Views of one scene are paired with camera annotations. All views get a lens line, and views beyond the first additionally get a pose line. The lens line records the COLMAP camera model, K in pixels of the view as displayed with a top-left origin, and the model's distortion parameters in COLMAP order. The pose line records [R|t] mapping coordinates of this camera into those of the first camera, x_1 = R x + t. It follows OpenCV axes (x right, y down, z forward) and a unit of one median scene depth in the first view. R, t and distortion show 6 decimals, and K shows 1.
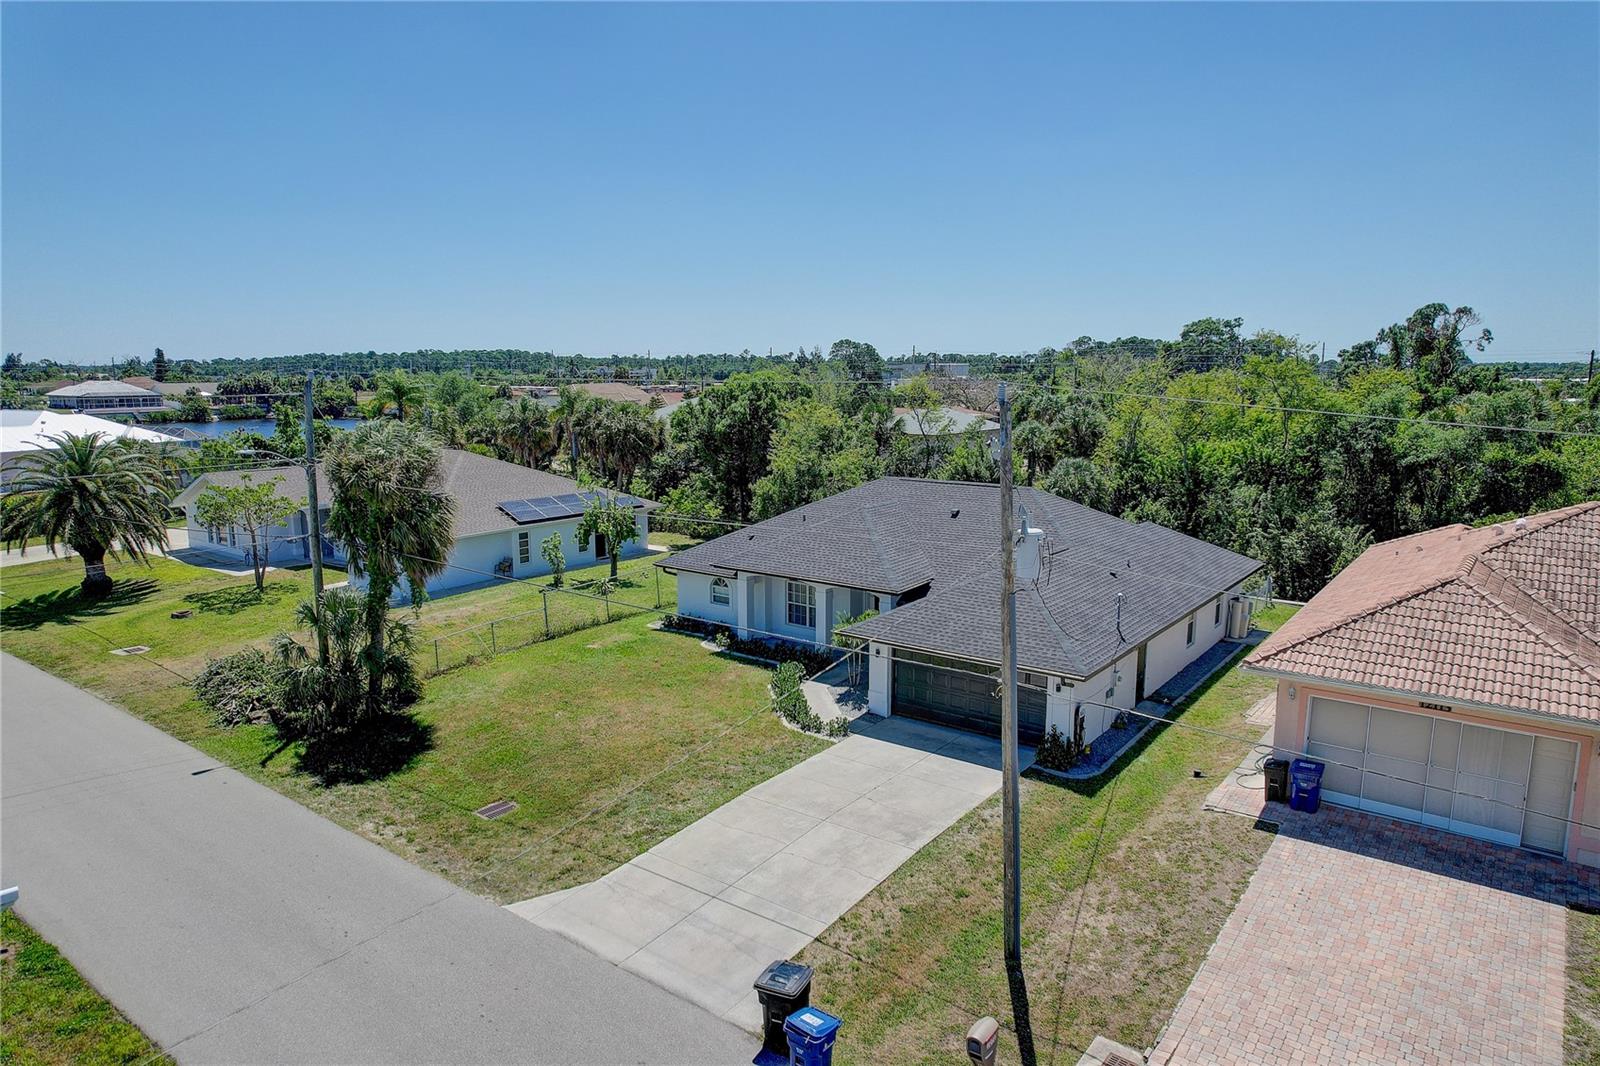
lens RADIAL K [[1018.8, 0, 803.1], [0, 1018.8, 538.6], [0, 0, 1]] dist [-0.076013, 0.065867]
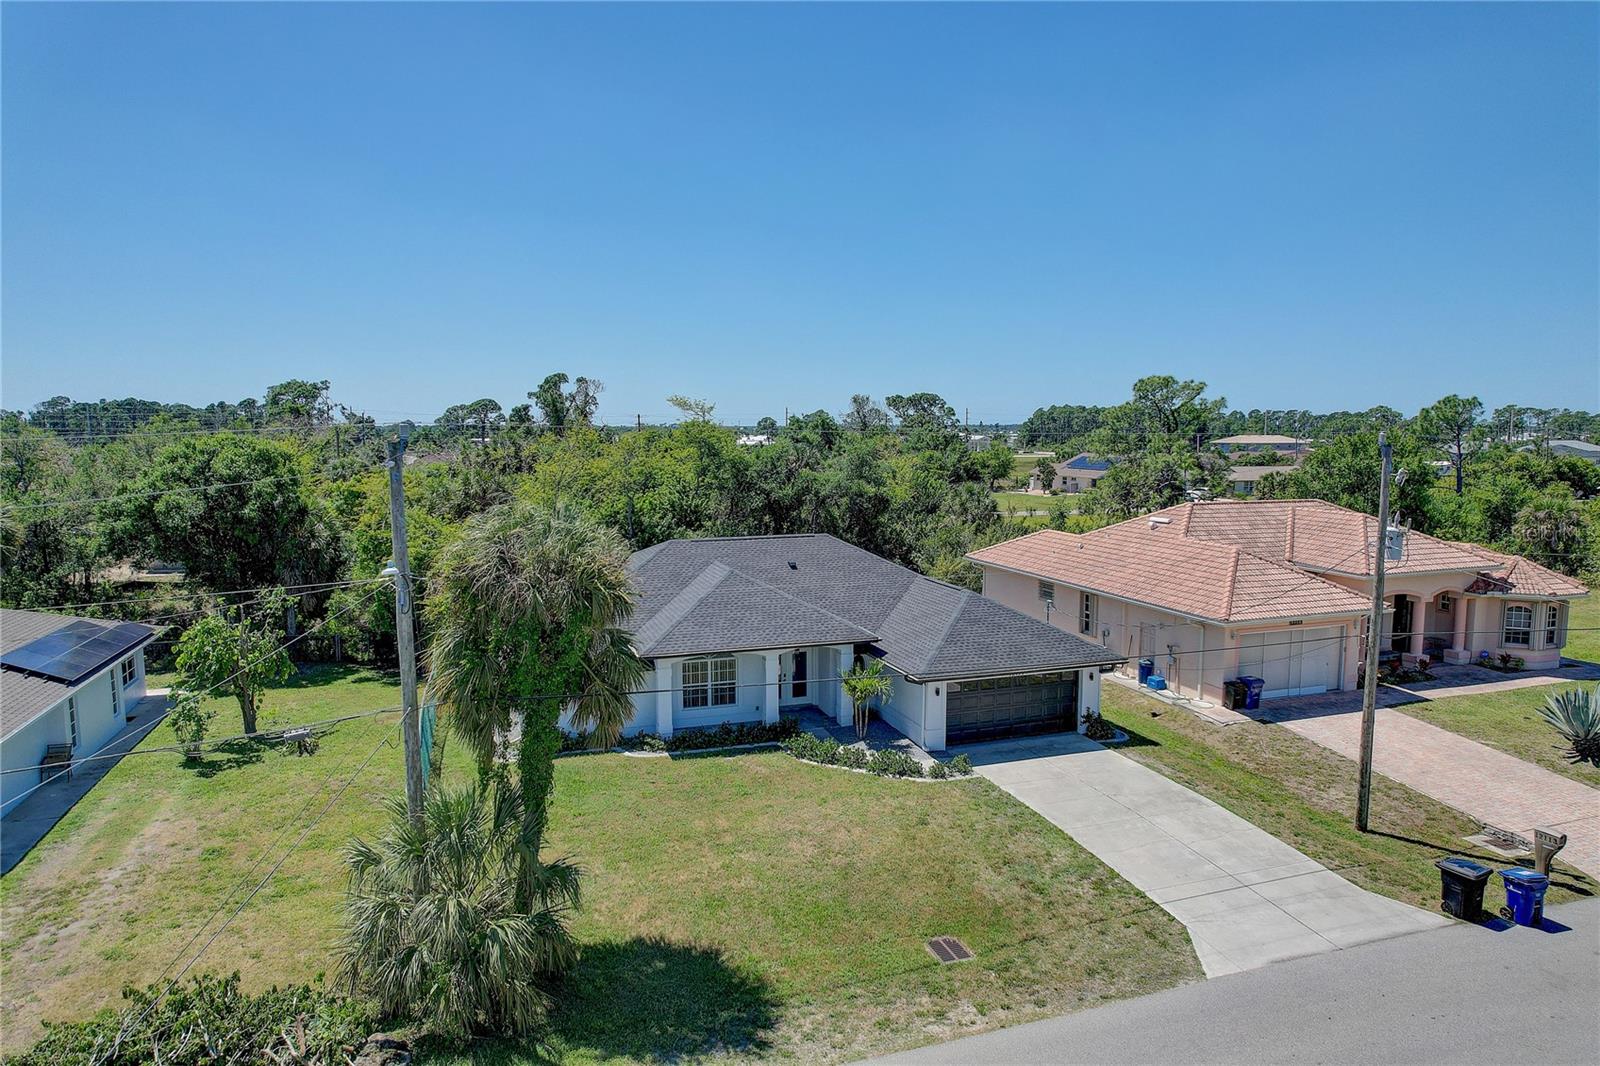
lens RADIAL K [[1018.8, 0, 803.1], [0, 1018.8, 538.6], [0, 0, 1]] dist [-0.076013, 0.065867]
pose [[0.557150, -0.087675, 0.825771, -0.898351], [0.139269, 0.990192, 0.011167, -0.079934], [-0.818650, 0.108783, 0.563895, 0.522903]]
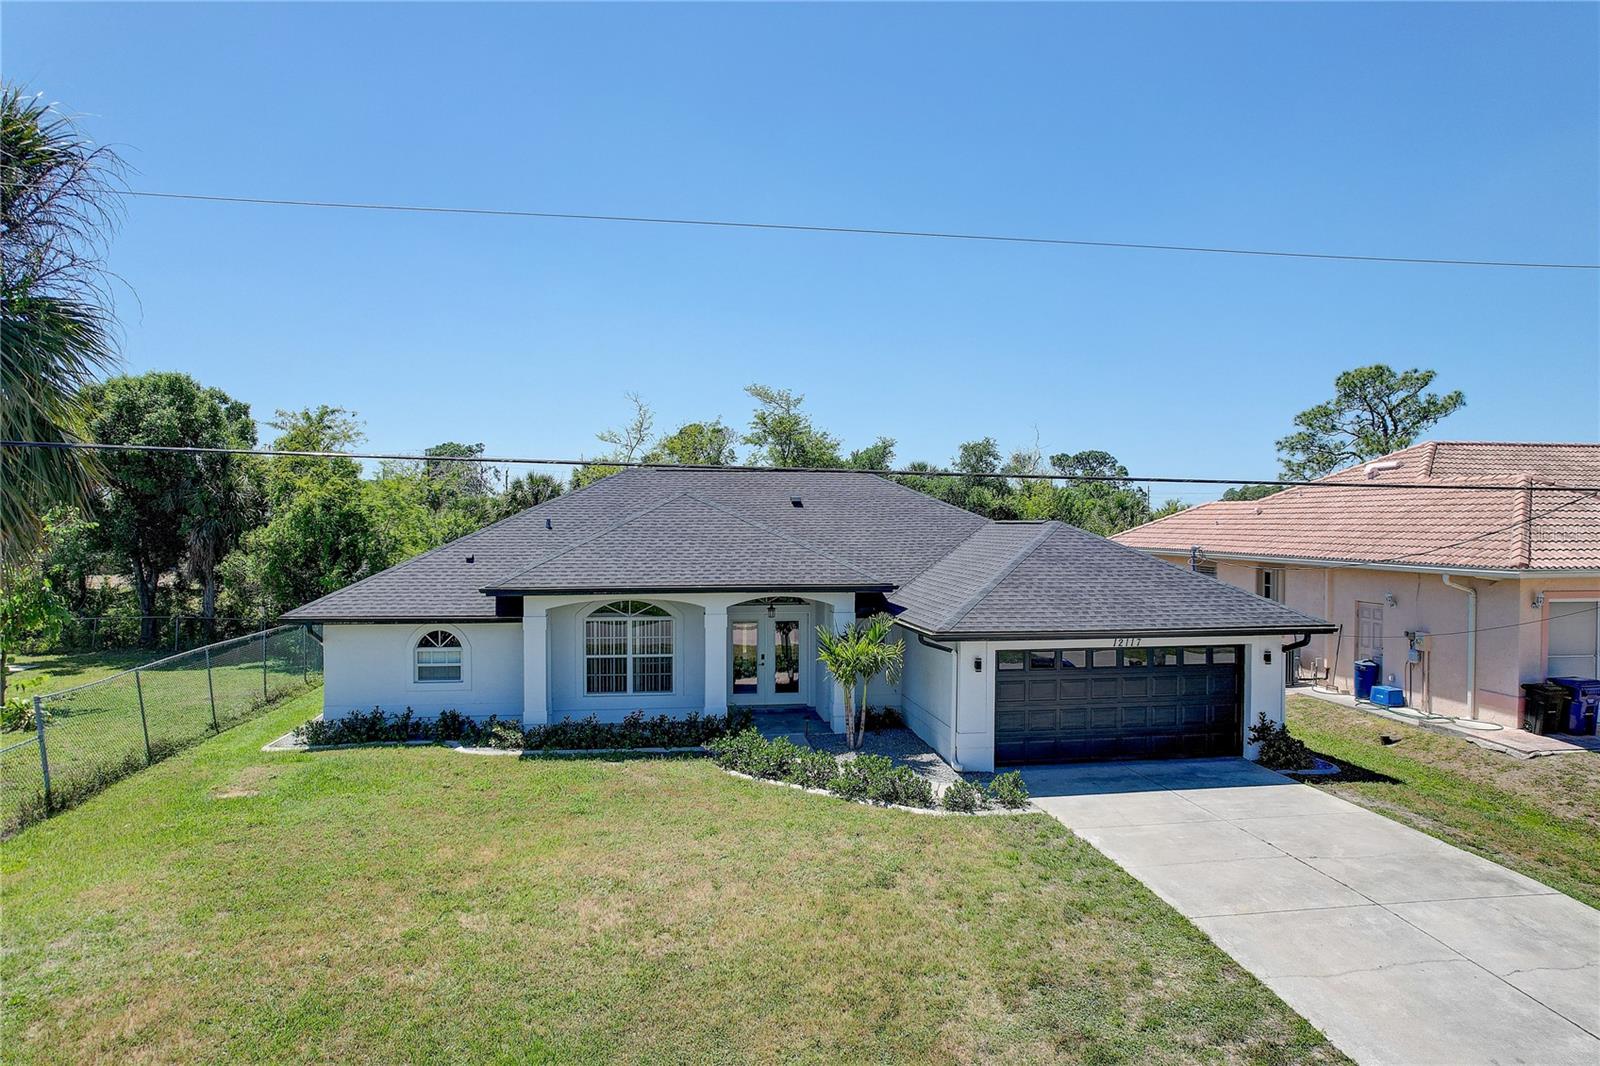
lens RADIAL K [[1018.8, 0, 803.1], [0, 1018.8, 538.6], [0, 0, 1]] dist [-0.076013, 0.065867]
pose [[0.694037, -0.007462, 0.719900, -0.445882], [0.117147, 0.987790, -0.102699, 0.091887], [-0.710344, 0.155611, 0.686437, 0.678582]]
